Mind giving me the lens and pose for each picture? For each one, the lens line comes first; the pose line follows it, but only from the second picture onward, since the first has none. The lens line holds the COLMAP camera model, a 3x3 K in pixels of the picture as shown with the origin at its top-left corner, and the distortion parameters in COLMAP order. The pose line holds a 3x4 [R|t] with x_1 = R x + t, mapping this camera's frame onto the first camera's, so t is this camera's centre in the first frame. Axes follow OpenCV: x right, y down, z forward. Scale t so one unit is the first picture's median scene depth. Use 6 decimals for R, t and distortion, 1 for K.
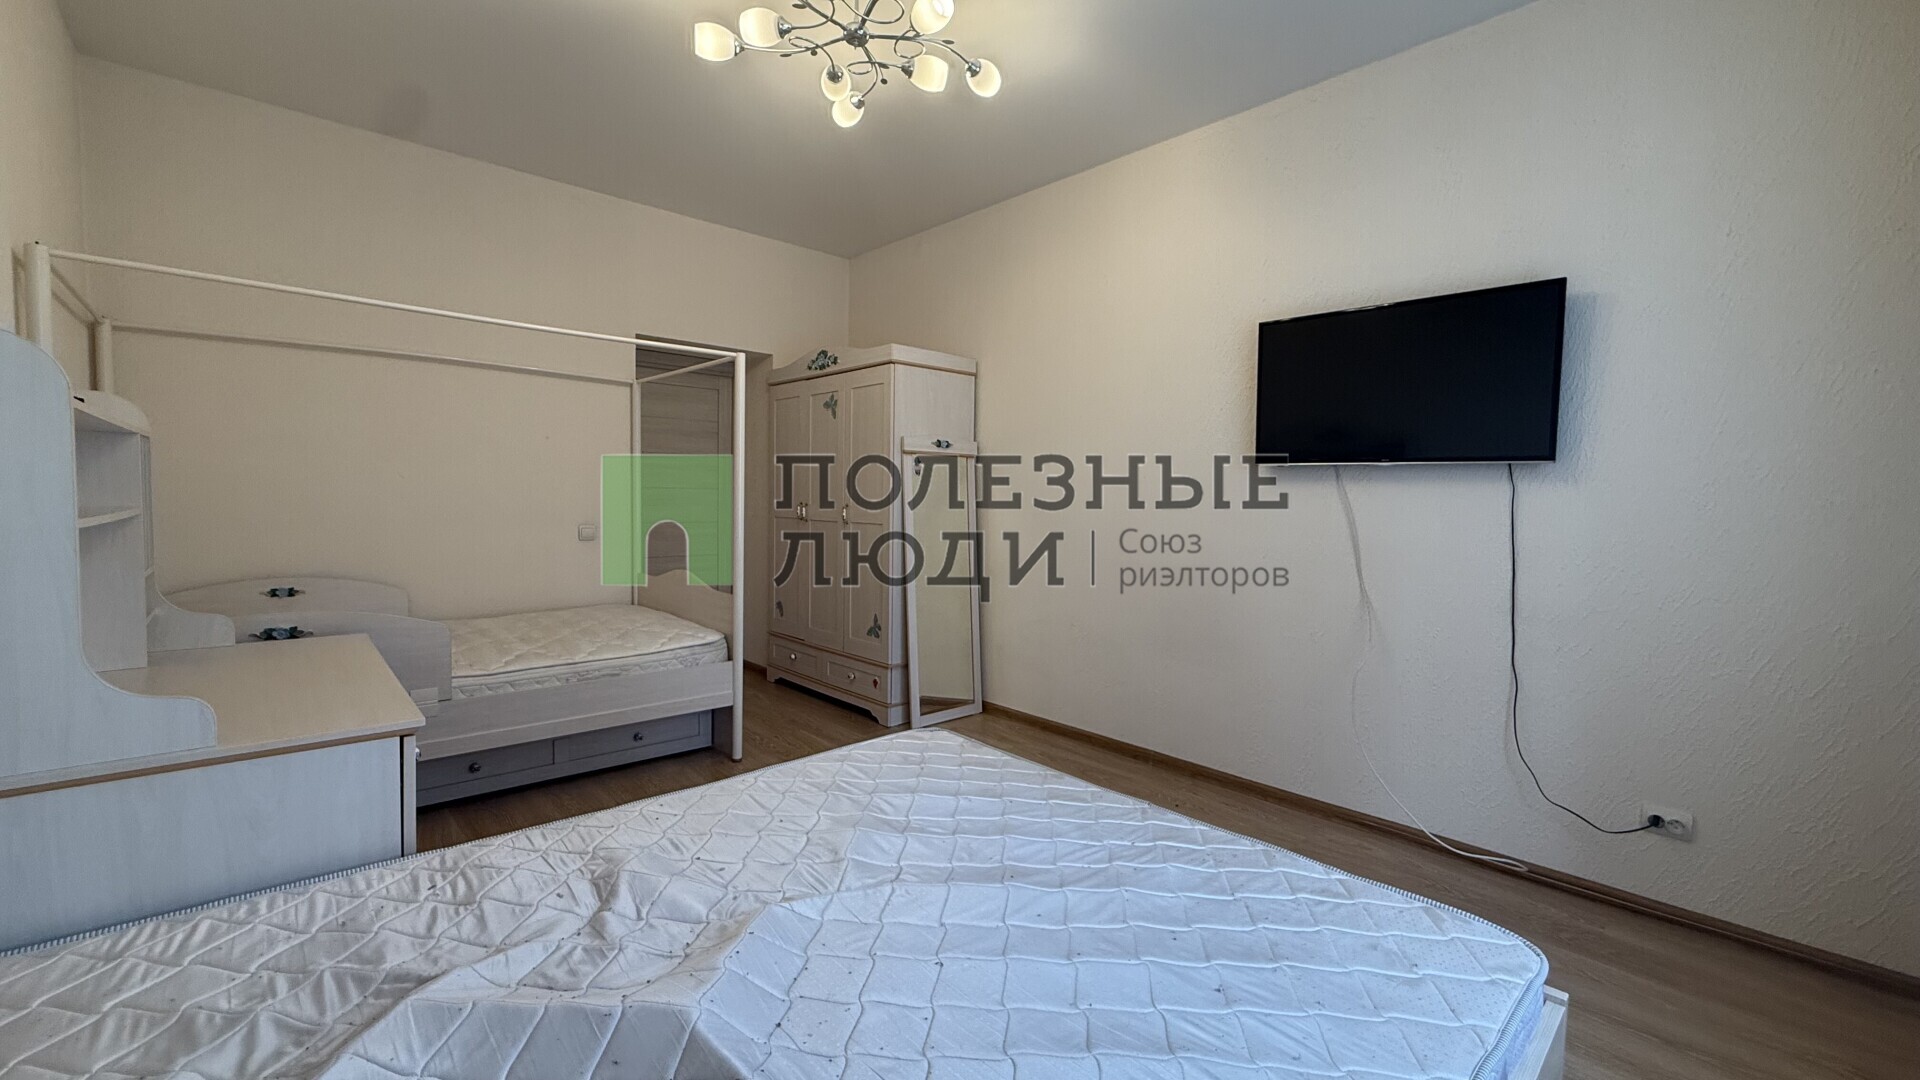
lens RADIAL K [[765.8, 0, 954.5], [0, 765.8, 536.7], [0, 0, 1]] dist [-0.000913, -0.000090]
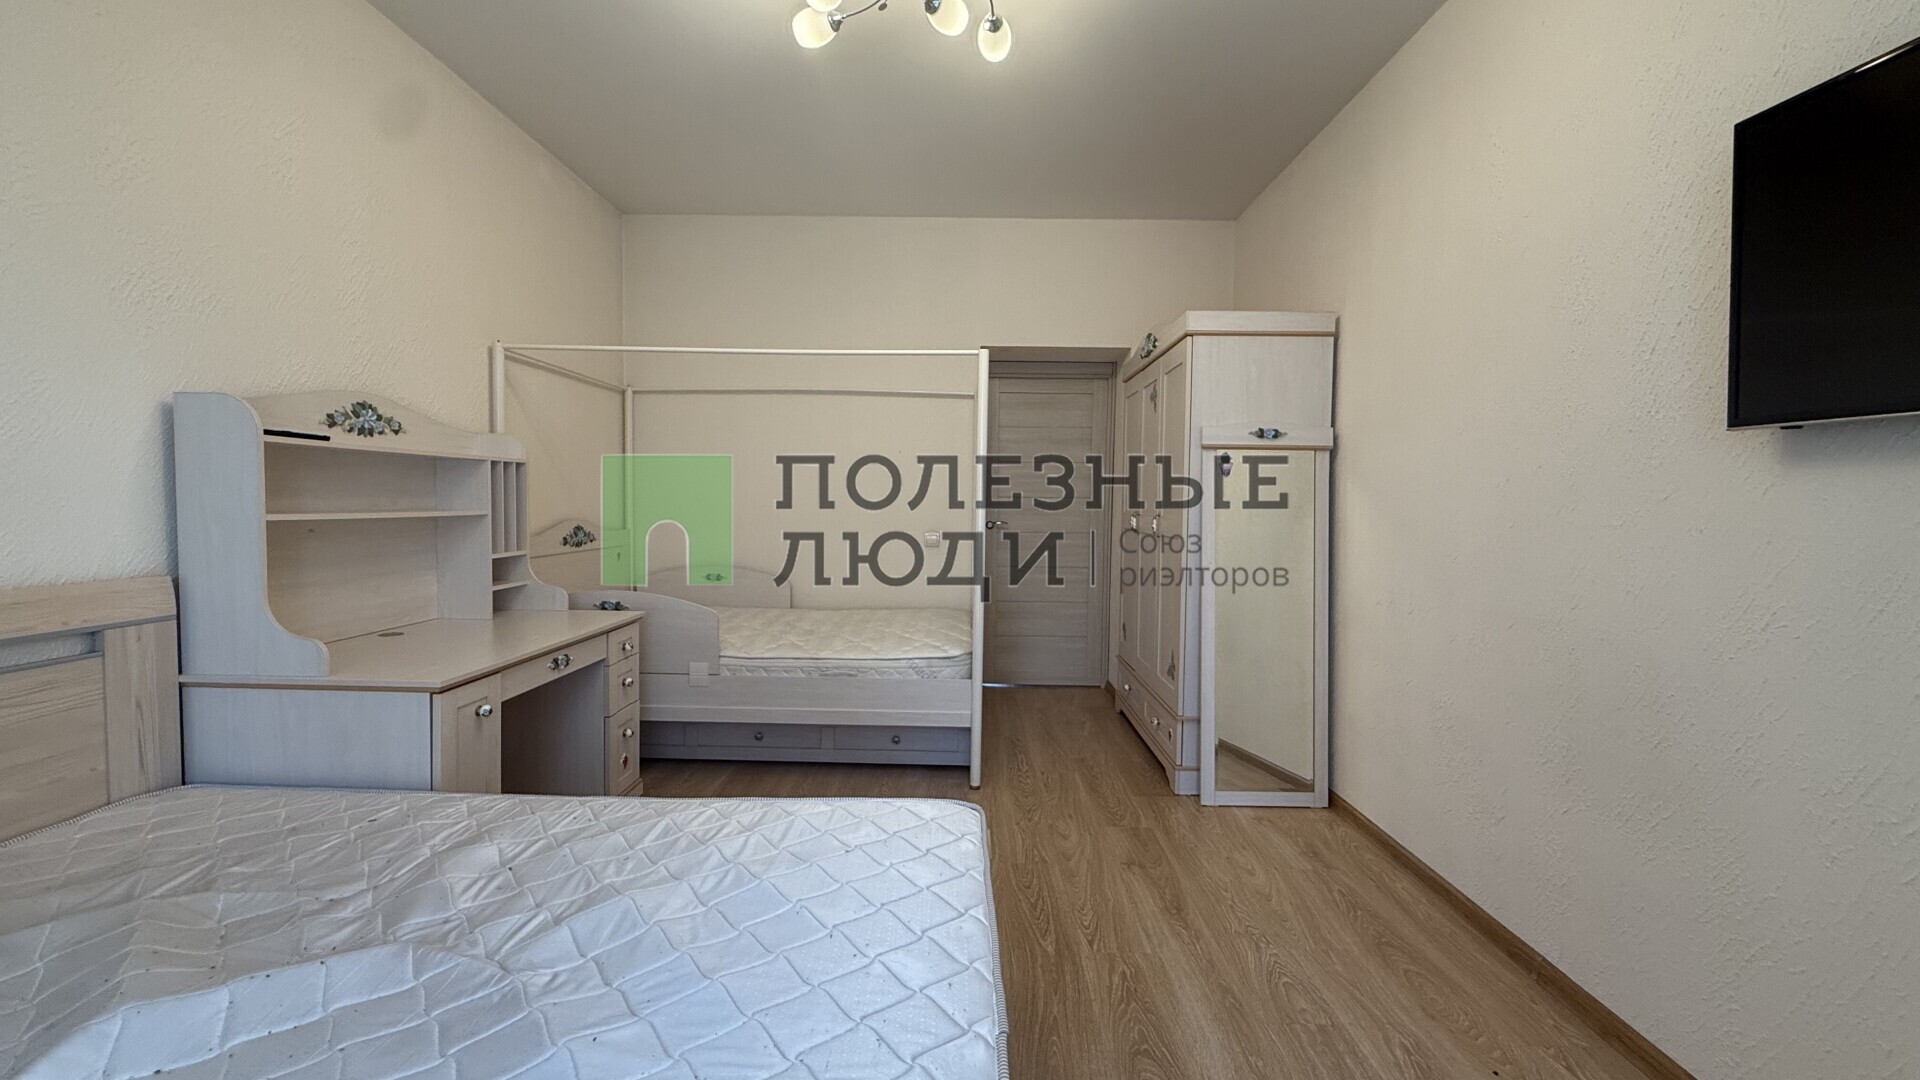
lens RADIAL K [[765.8, 0, 954.5], [0, 765.8, 536.7], [0, 0, 1]] dist [-0.000913, -0.000090]
pose [[0.728595, 0.024052, -0.684522, 0.336877], [-0.035943, 0.999349, -0.003143, -0.008644], [0.684001, 0.026894, 0.728985, 0.305307]]
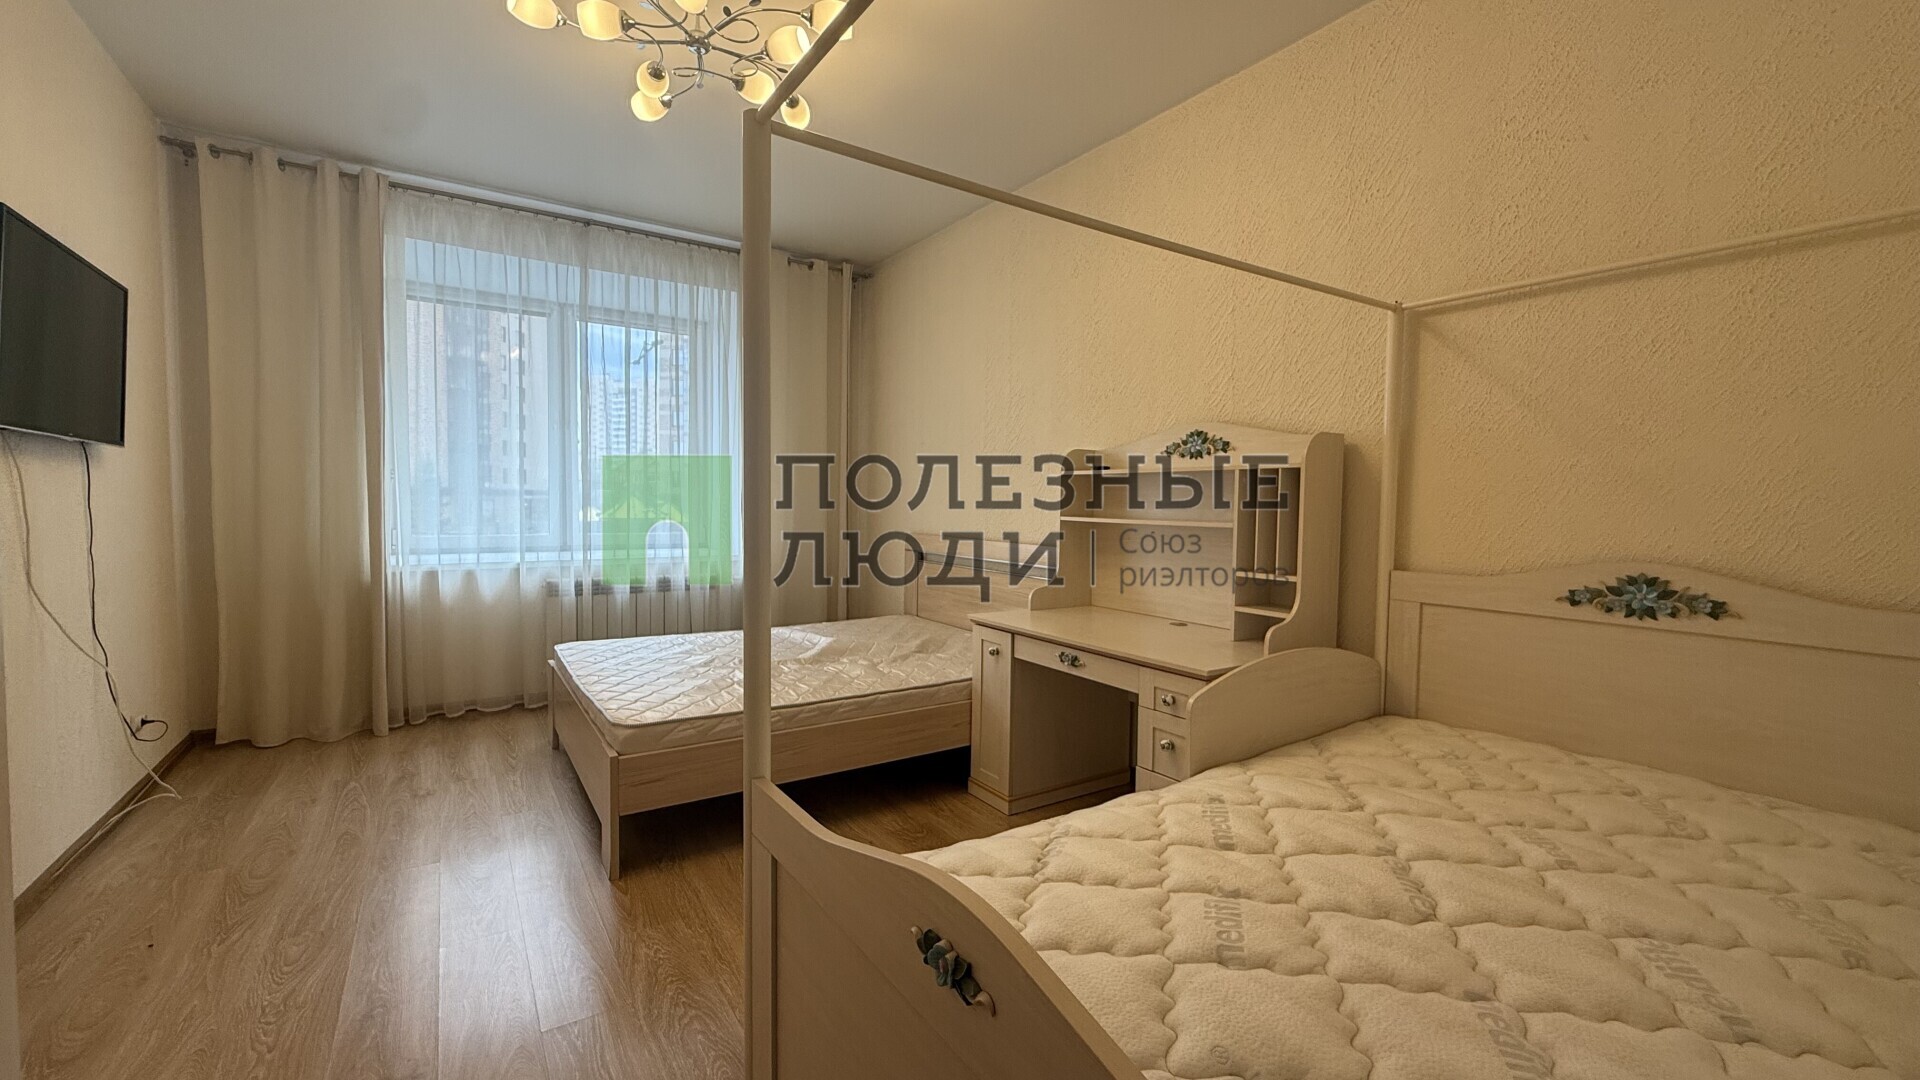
lens RADIAL K [[765.8, 0, 954.5], [0, 765.8, 536.7], [0, 0, 1]] dist [-0.000913, -0.000090]
pose [[-0.988388, -0.043375, 0.145628, -0.435917], [-0.028952, 0.994593, 0.099734, -0.077750], [-0.149166, 0.094360, -0.984300, 1.372072]]
